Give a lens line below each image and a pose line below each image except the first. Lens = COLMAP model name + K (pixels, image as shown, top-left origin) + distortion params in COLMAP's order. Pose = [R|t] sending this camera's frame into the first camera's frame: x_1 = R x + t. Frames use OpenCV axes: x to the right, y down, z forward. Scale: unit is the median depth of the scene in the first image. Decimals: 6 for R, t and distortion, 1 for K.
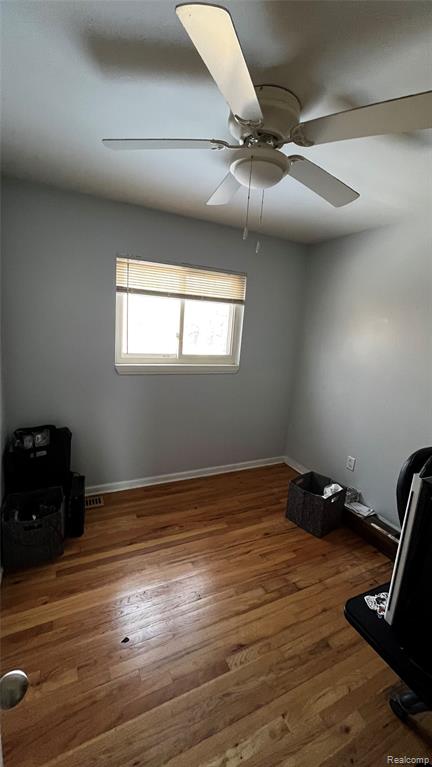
lens RADIAL K [[309.7, 0, 216.9], [0, 309.7, 381.1], [0, 0, 1]] dist [0.000743, -0.000035]
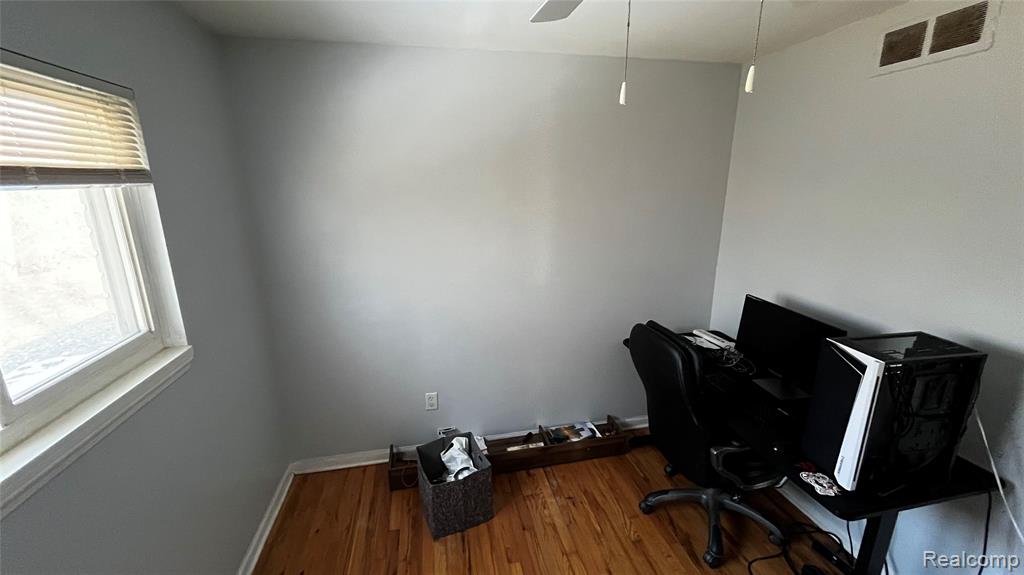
lens RADIAL K [[410.5, 0, 512.7], [0, 410.5, 289.4], [0, 0, 1]] dist [-0.001154, -0.000083]
pose [[0.241309, -0.320637, 0.915949, -0.308972], [0.199132, 0.940117, 0.276635, -0.203879], [-0.949798, 0.115640, 0.290707, 0.558745]]
